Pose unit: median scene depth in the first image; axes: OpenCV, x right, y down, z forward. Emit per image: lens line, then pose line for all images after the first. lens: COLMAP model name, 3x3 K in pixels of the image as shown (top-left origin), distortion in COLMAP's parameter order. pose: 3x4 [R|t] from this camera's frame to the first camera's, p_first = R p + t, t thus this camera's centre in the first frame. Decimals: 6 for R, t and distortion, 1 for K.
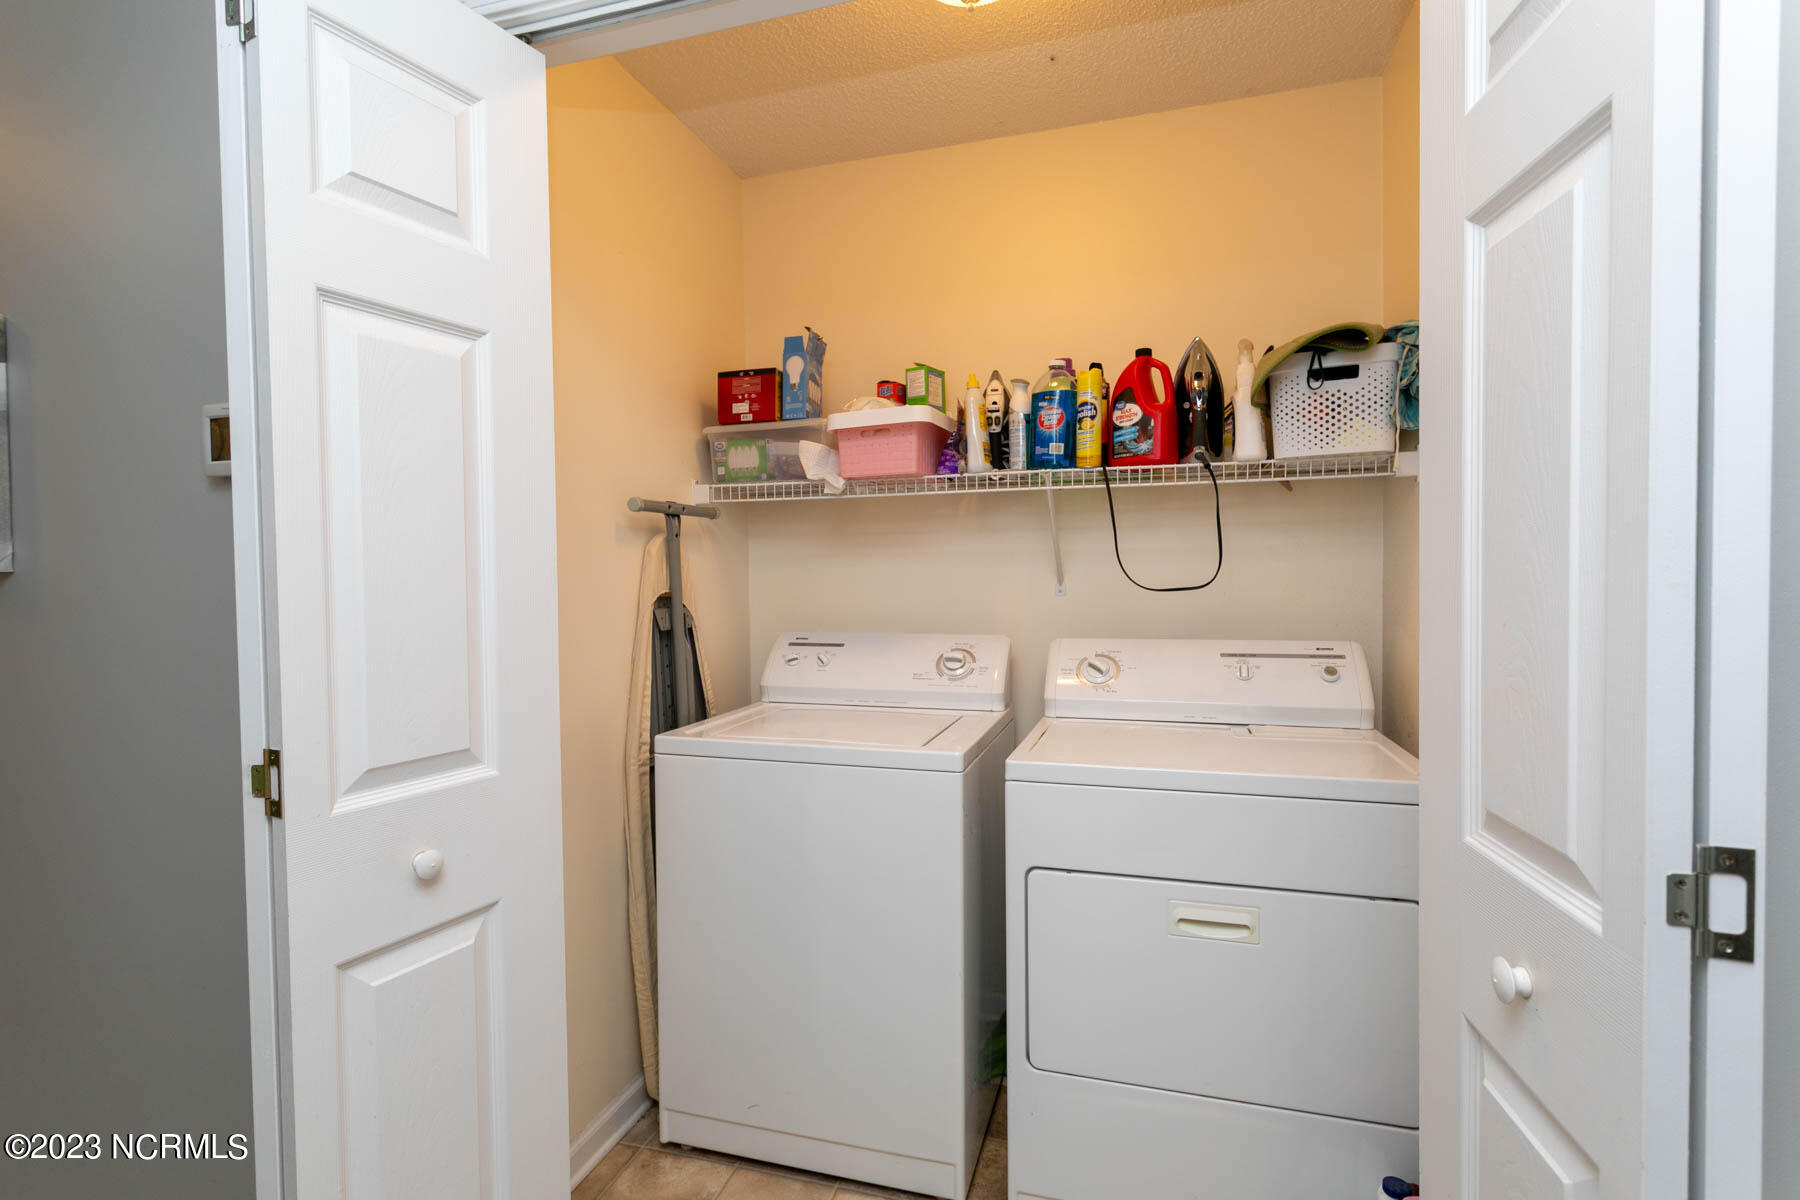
lens RADIAL K [[838.6, 0, 895.0], [0, 838.6, 603.9], [0, 0, 1]] dist [-0.004672, 0.002851]
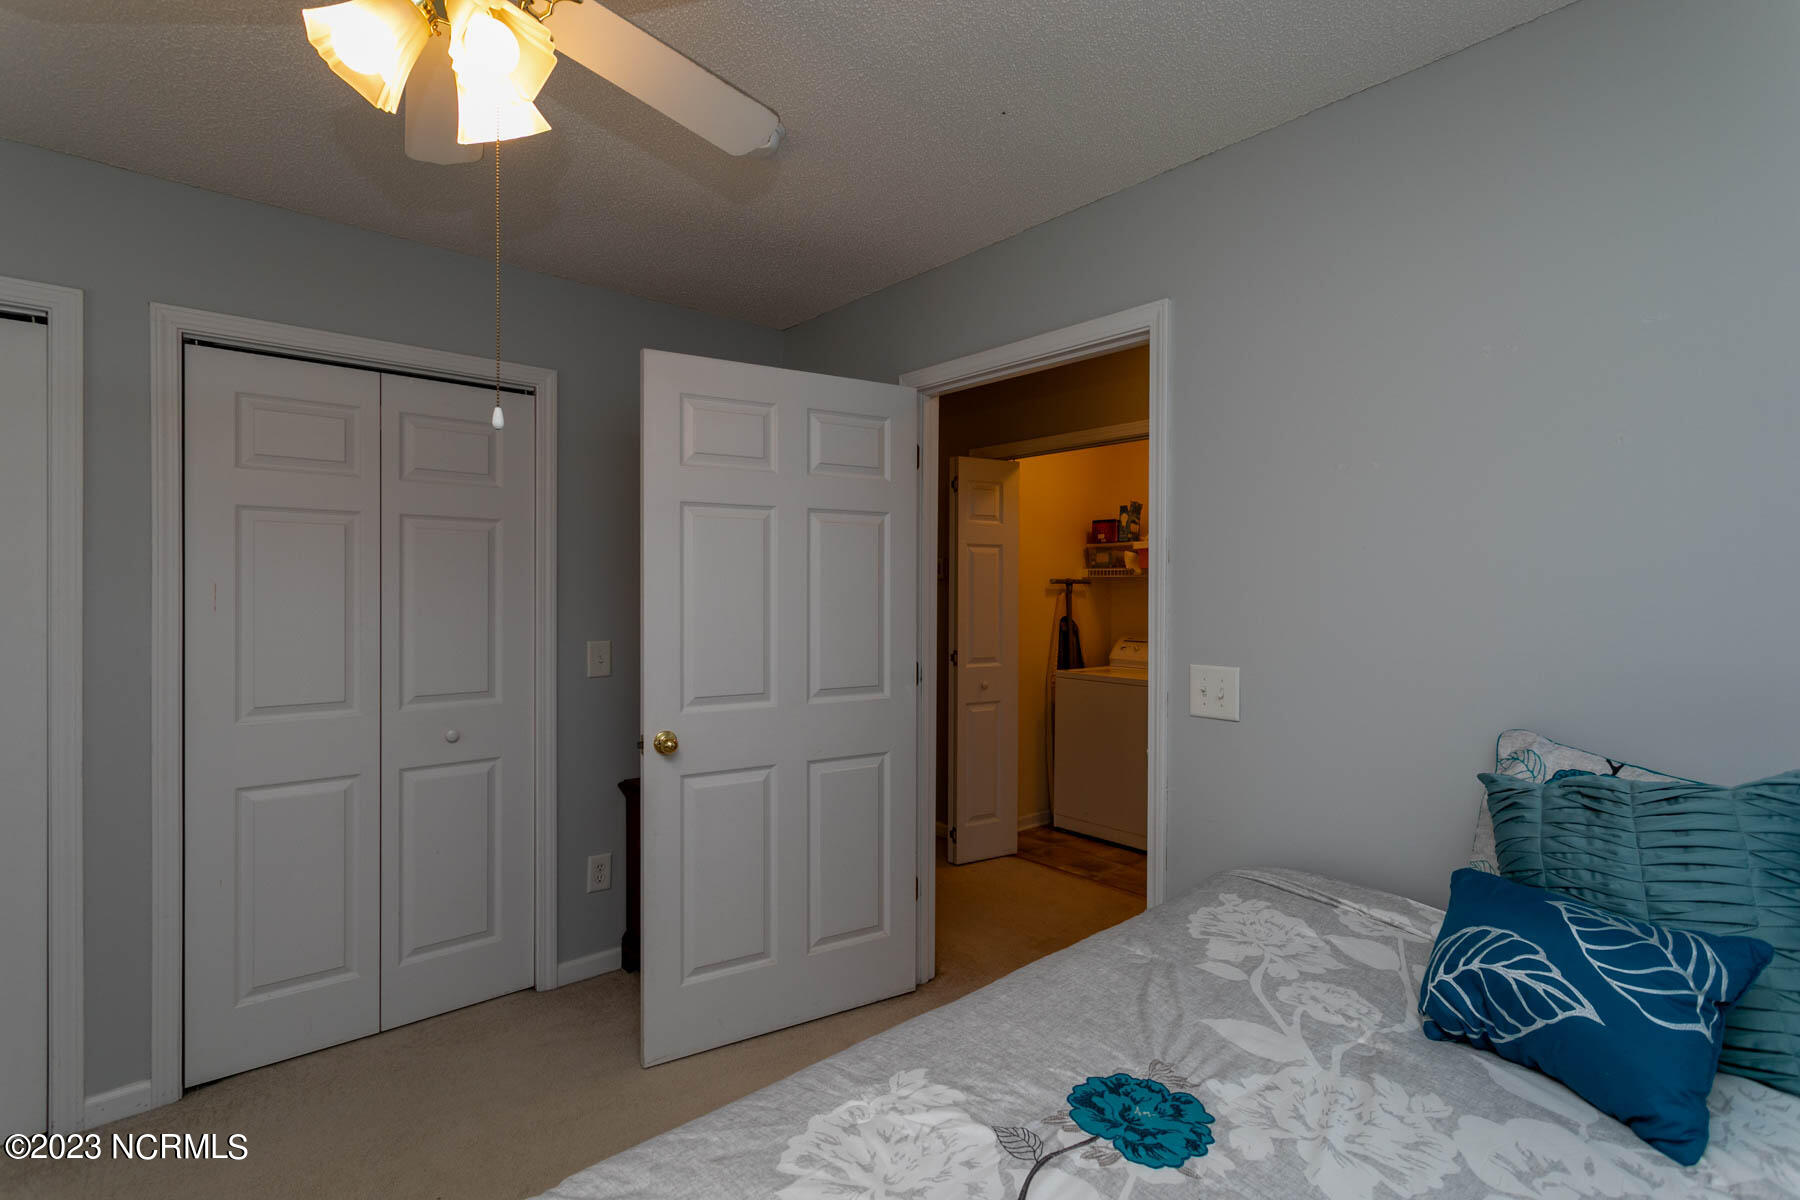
lens RADIAL K [[838.6, 0, 896.7], [0, 838.6, 599.2], [0, 0, 1]] dist [-0.004672, 0.002851]
pose [[0.840369, 0.017429, -0.541734, 0.607049], [-0.029413, 0.999477, -0.013472, -0.013323], [0.541215, 0.027255, 0.840442, -1.262322]]
